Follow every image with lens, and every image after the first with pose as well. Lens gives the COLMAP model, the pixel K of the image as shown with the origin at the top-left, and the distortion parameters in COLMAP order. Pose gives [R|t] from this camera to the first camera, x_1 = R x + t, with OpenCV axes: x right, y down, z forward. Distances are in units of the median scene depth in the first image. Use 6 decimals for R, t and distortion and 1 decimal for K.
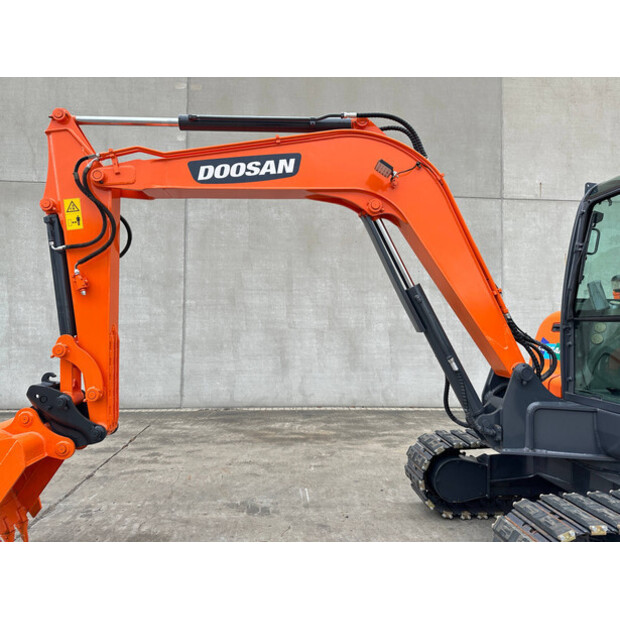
lens RADIAL K [[433.8, 0, 310.0], [0, 433.8, 302.9], [0, 0, 1]] dist [0.053132, -0.065498]
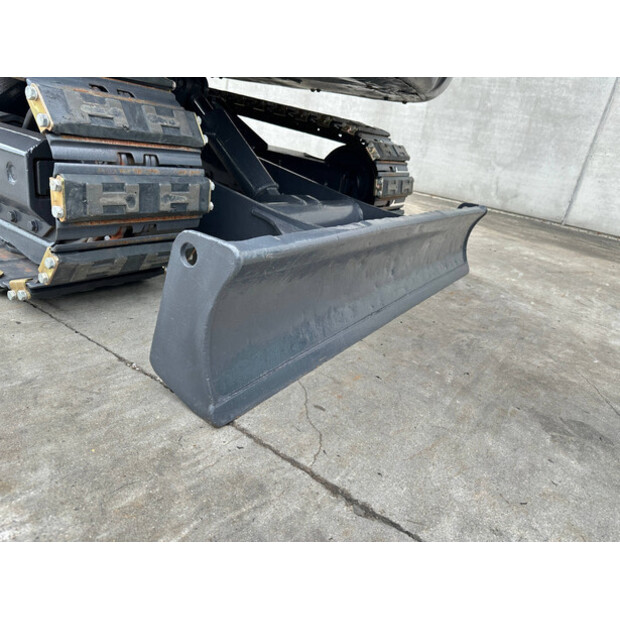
lens RADIAL K [[433.8, 0, 316.4], [0, 433.8, 313.2], [0, 0, 1]] dist [0.053132, -0.065498]
pose [[0.783280, 0.345704, -0.516683, 0.954225], [-0.132732, 0.904956, 0.404272, 0.243643], [0.607335, -0.248078, 0.754720, 0.379463]]
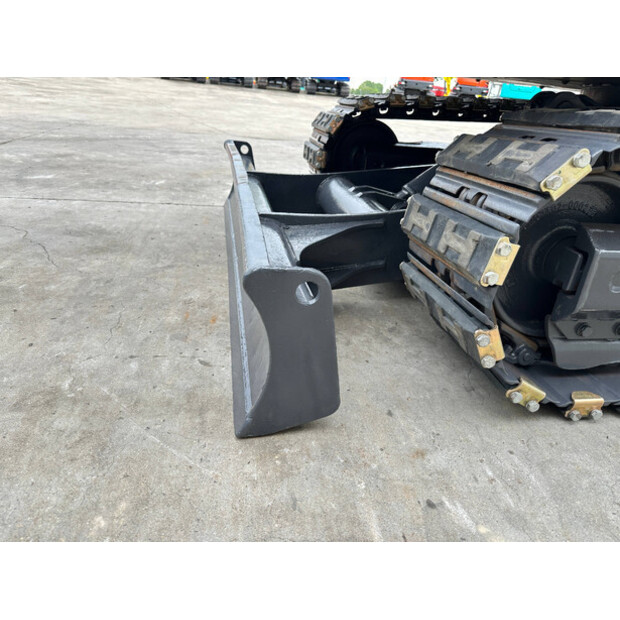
lens RADIAL K [[433.8, 0, 312.4], [0, 433.8, 310.6], [0, 0, 1]] dist [0.053132, -0.065498]
pose [[-0.989268, -0.043837, -0.139384, 0.817046], [-0.095512, 0.915921, 0.389829, 0.260023], [0.110576, 0.398958, -0.910278, 0.999165]]
